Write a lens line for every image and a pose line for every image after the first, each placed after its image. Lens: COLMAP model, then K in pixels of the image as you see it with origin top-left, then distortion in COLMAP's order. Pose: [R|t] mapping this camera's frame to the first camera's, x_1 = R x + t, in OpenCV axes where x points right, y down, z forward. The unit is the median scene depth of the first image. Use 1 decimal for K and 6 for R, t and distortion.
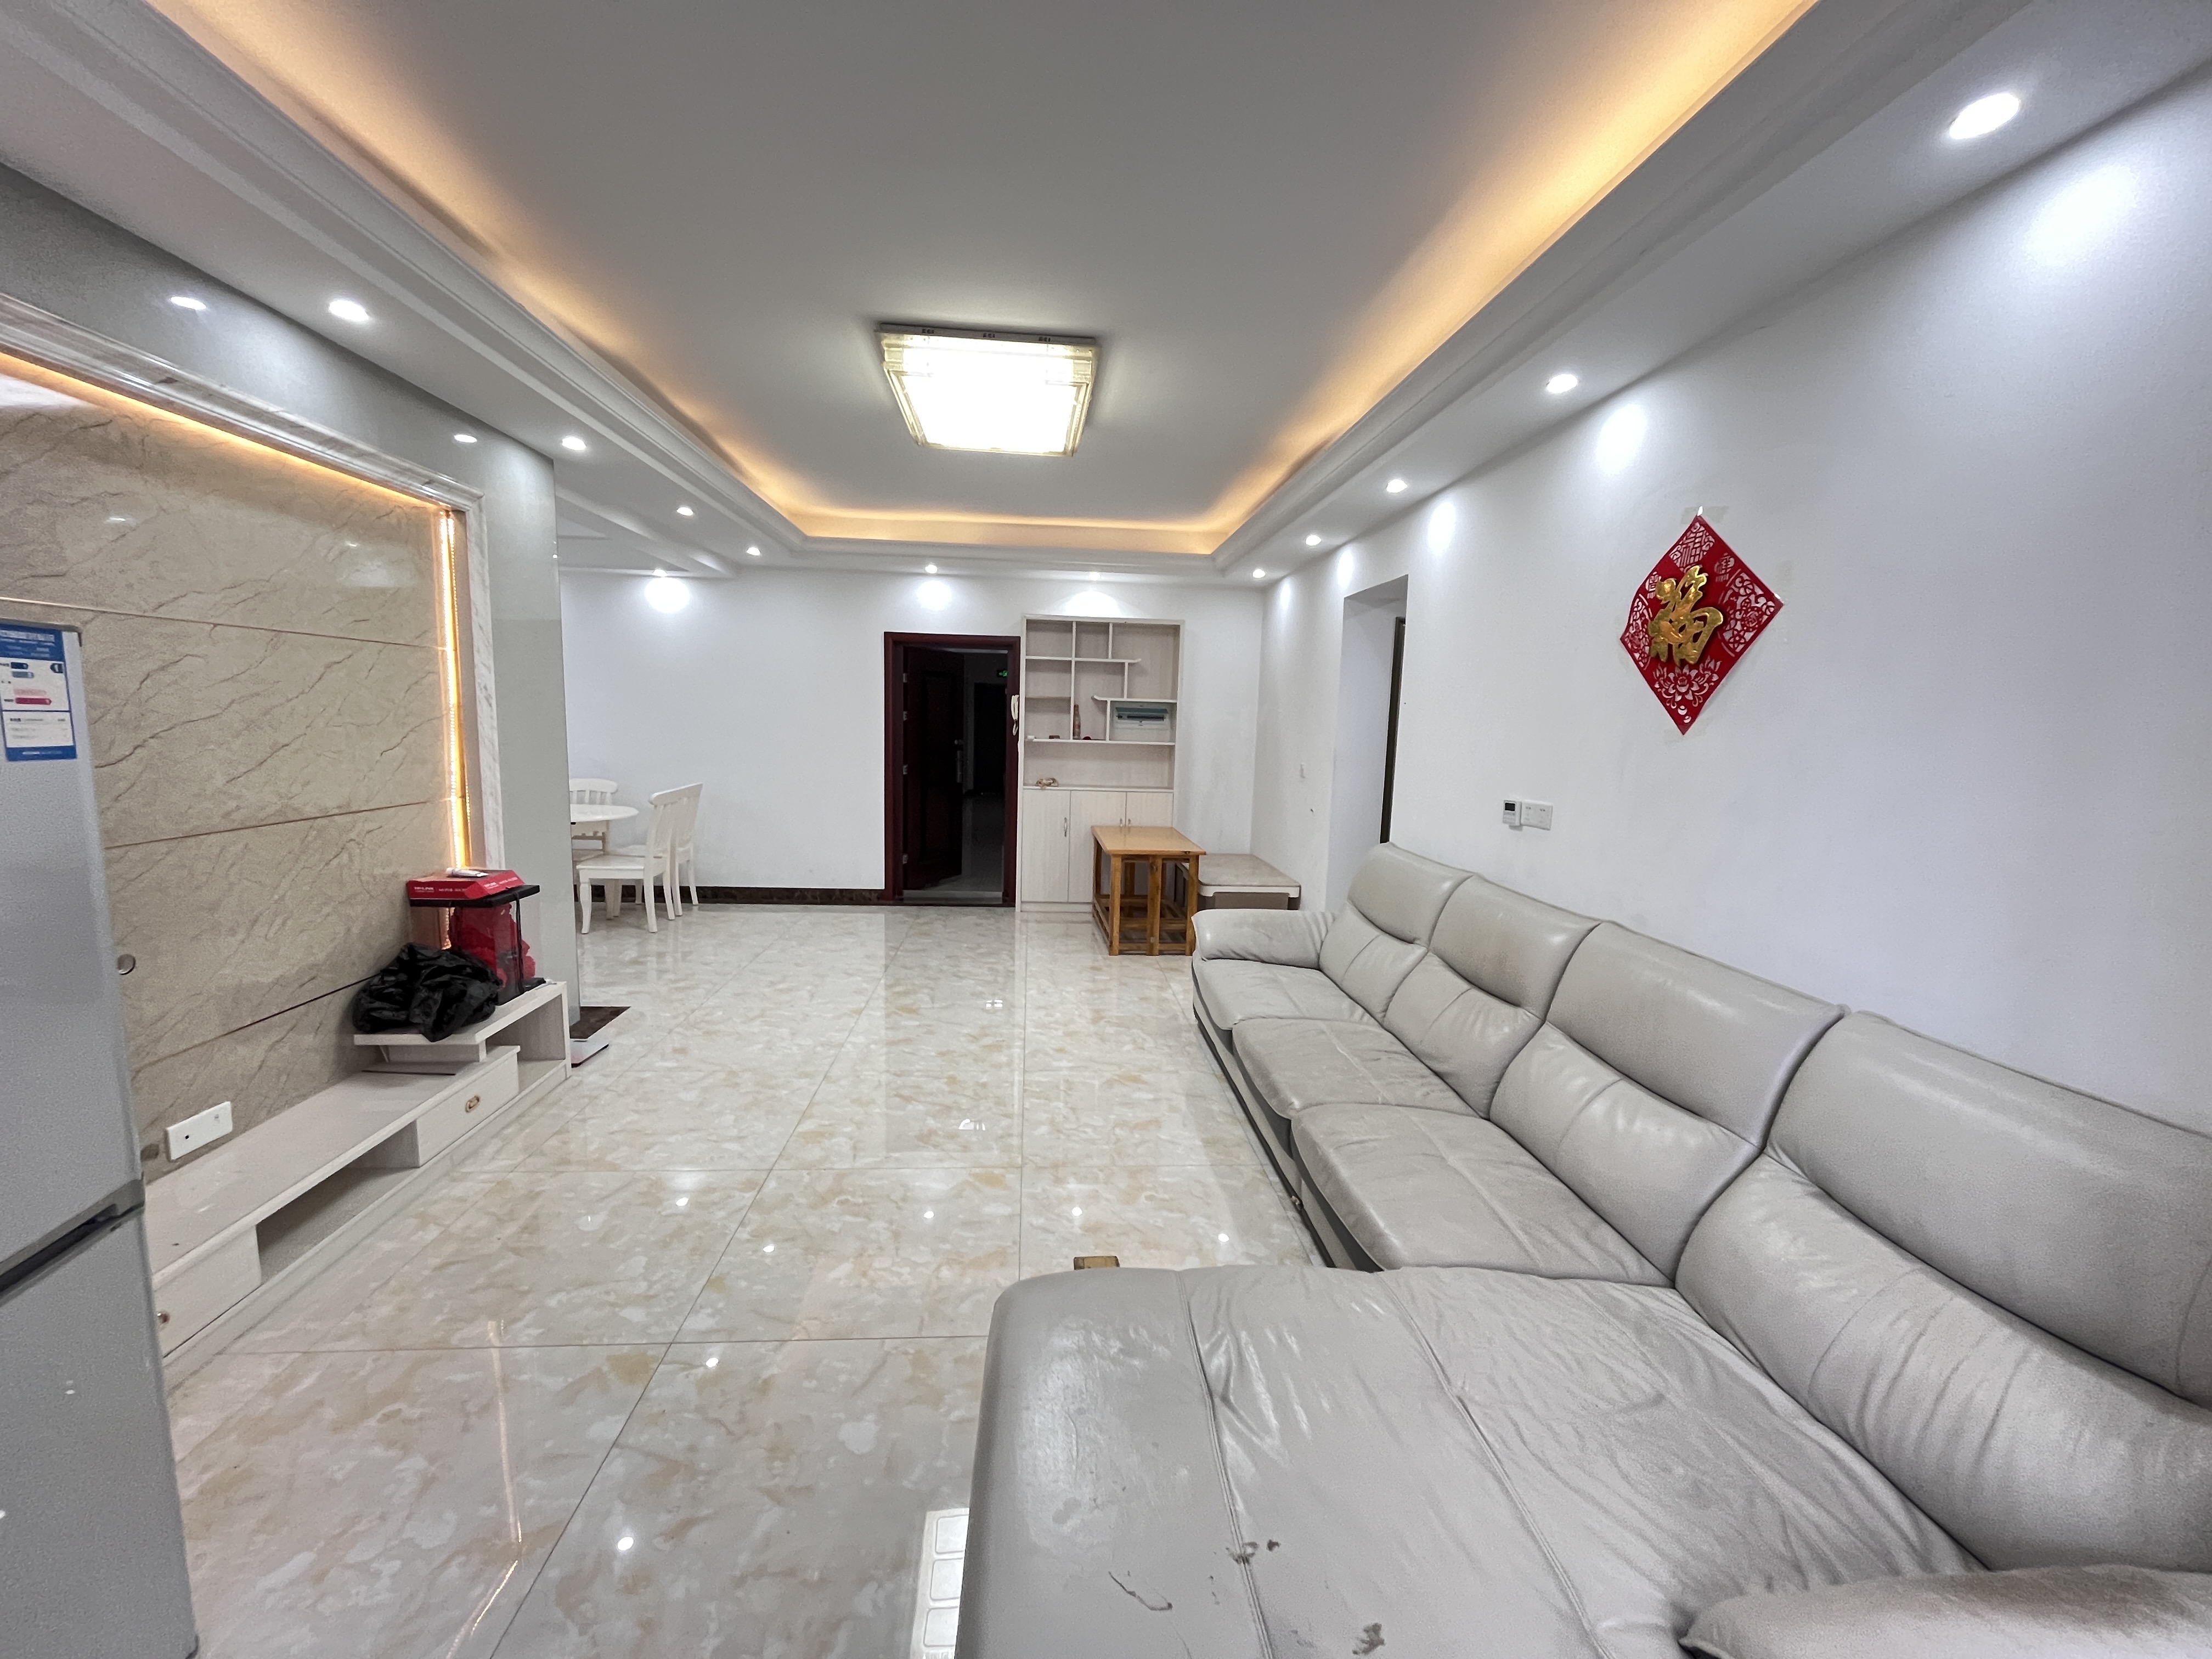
lens RADIAL K [[887.0, 0, 1100.9], [0, 887.0, 833.1], [0, 0, 1]] dist [0.000003, 0.000026]
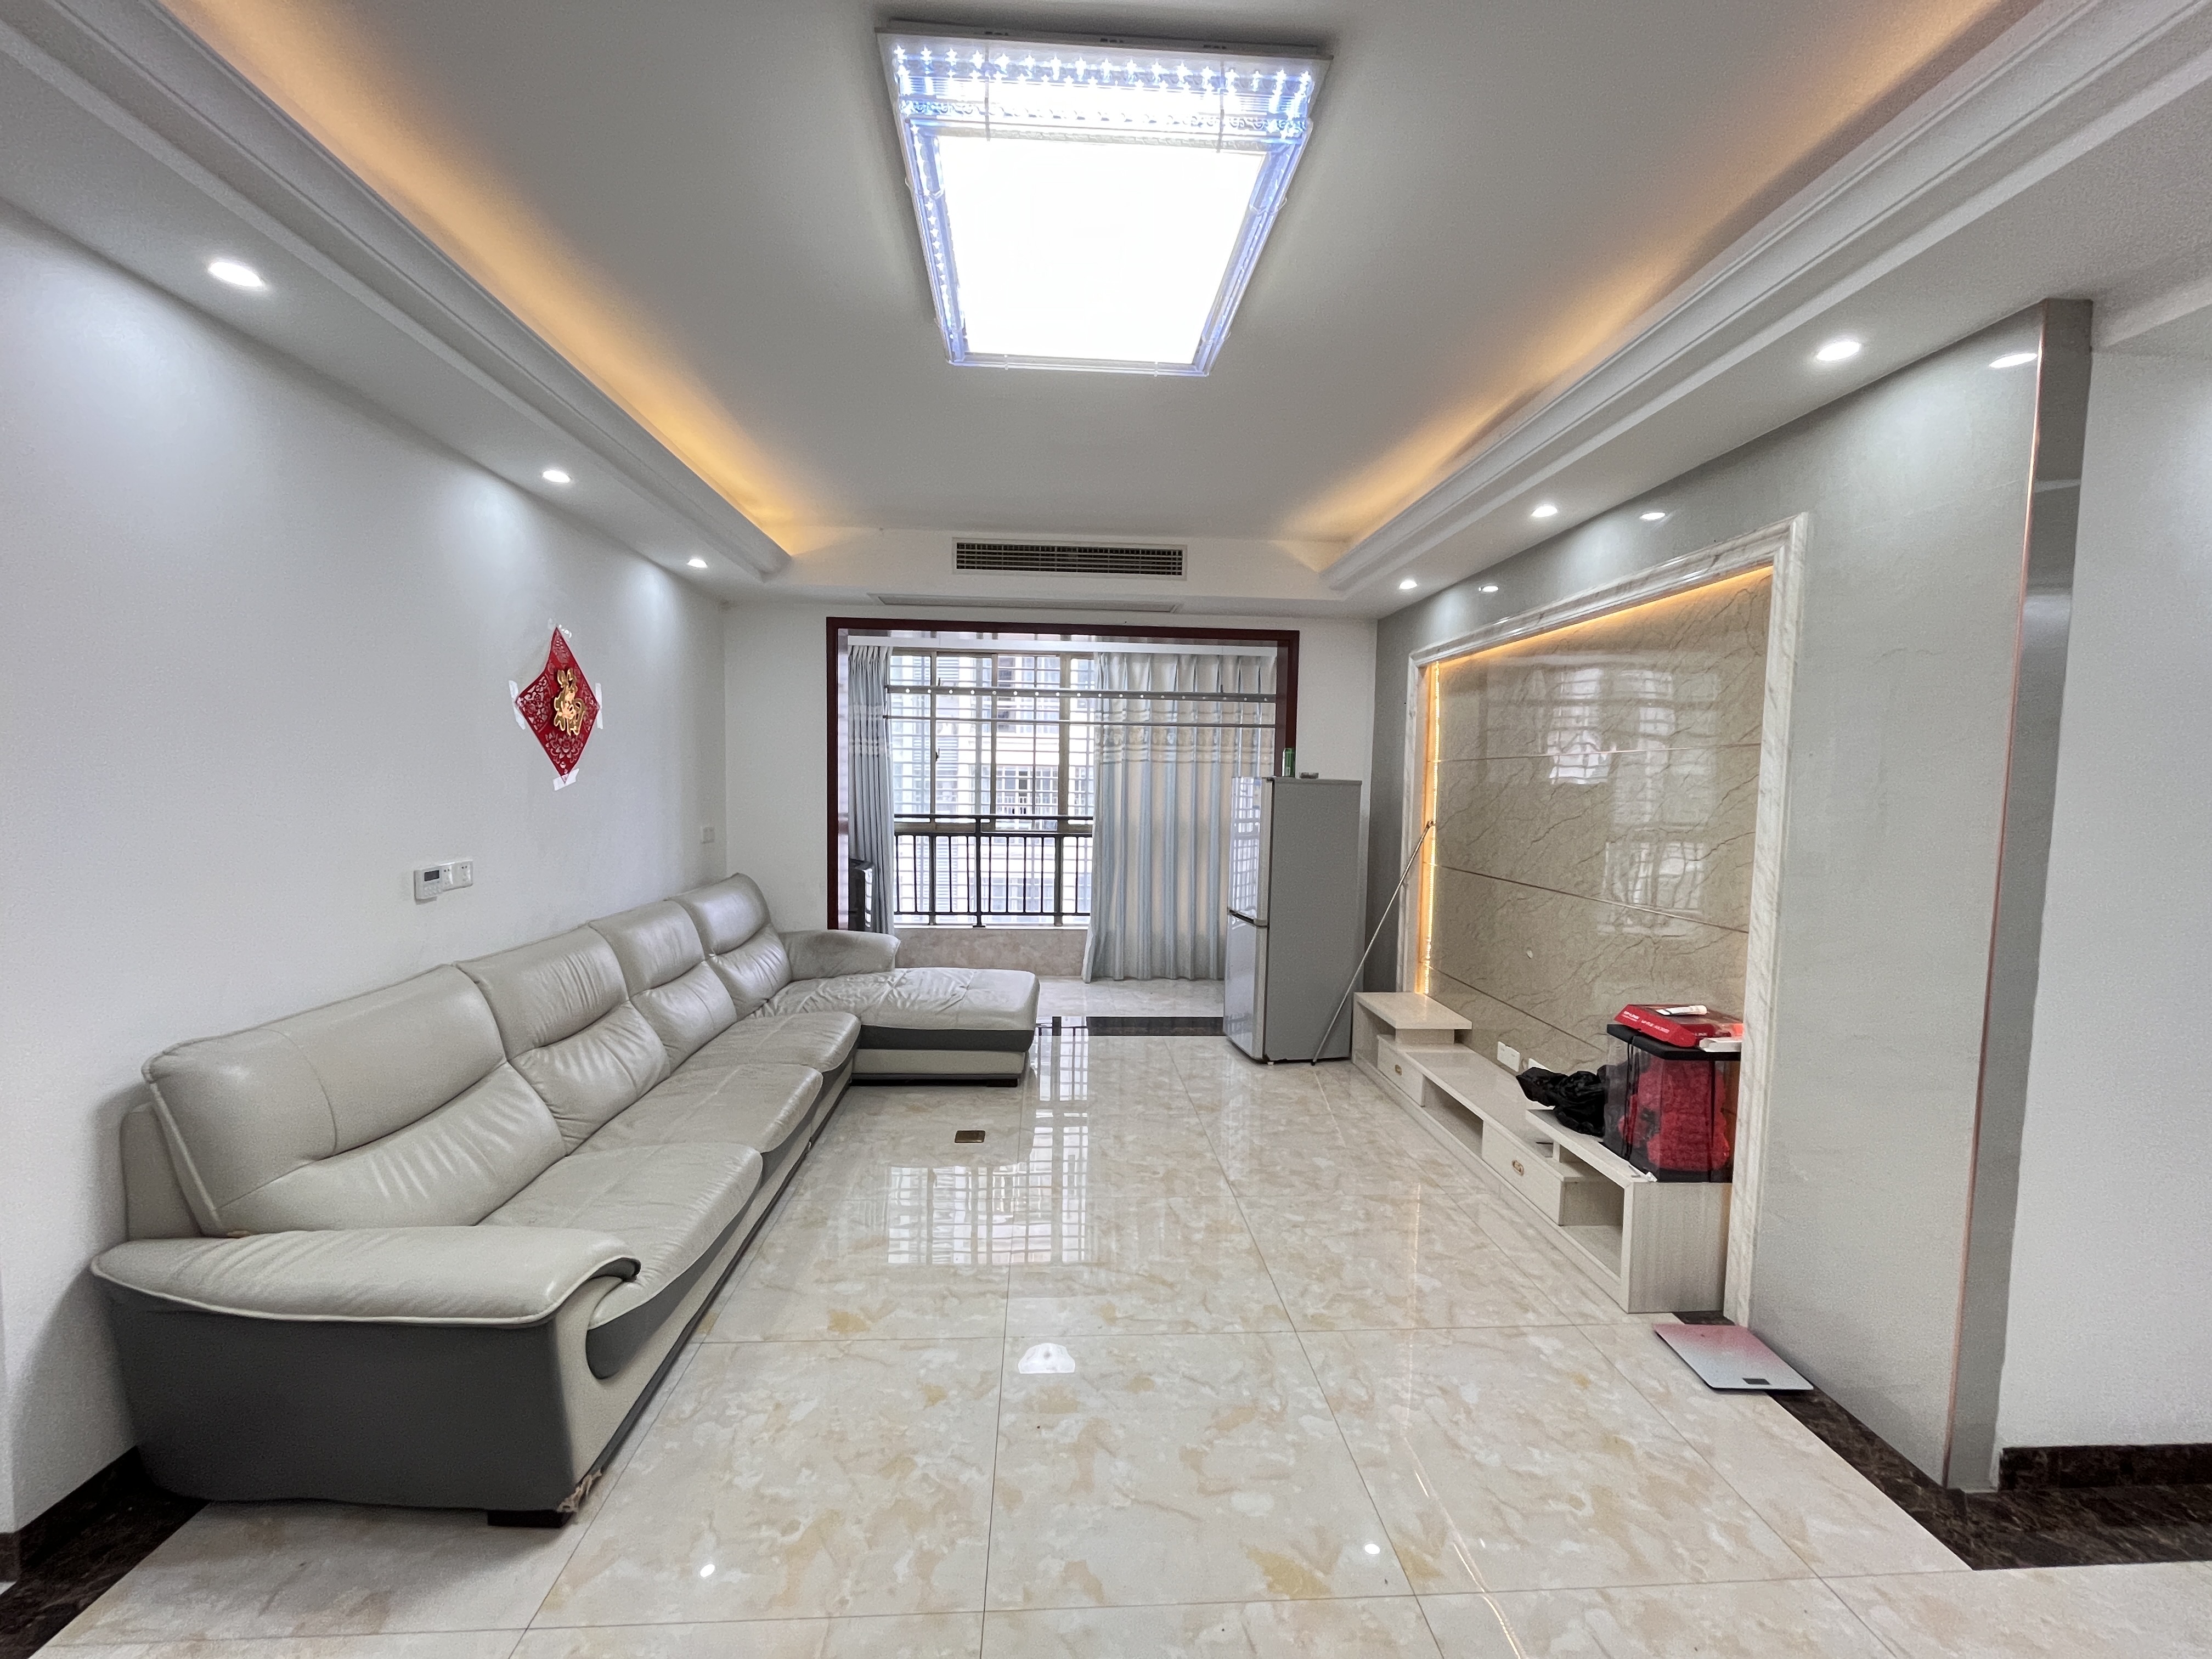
lens RADIAL K [[887.0, 0, 1101.2], [0, 887.0, 834.4], [0, 0, 1]] dist [0.000003, 0.000026]
pose [[-0.998771, -0.047963, 0.012456, -0.206282], [-0.044789, 0.981301, 0.187194, -0.304374], [-0.021201, 0.186406, -0.982244, 2.188858]]
